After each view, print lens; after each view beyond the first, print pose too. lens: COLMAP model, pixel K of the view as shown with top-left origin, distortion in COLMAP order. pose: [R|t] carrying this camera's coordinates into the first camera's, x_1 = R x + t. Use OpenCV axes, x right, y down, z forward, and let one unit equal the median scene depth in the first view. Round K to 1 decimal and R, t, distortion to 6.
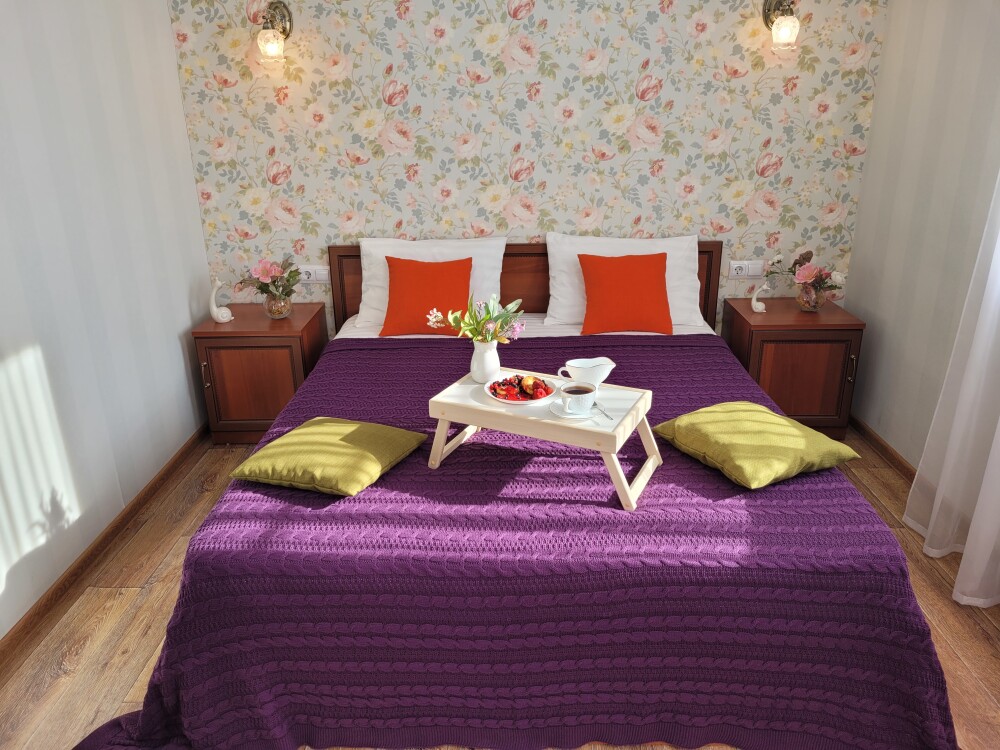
lens RADIAL K [[745.6, 0, 488.9], [0, 745.6, 370.9], [0, 0, 1]] dist [0.036170, -0.027421]
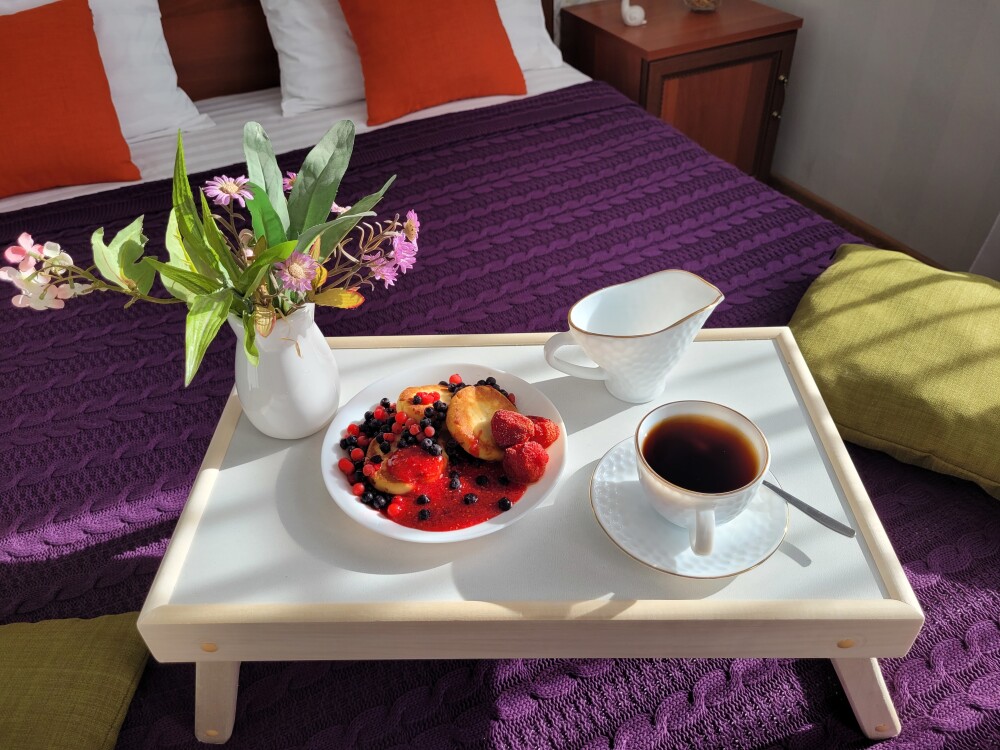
lens RADIAL K [[745.6, 0, 488.9], [0, 745.6, 370.9], [0, 0, 1]] dist [0.036170, -0.027421]
pose [[0.899668, -0.301946, 0.315320, -0.016686], [0.179201, 0.914016, 0.363953, -0.064665], [-0.398102, -0.270931, 0.876420, 0.441679]]
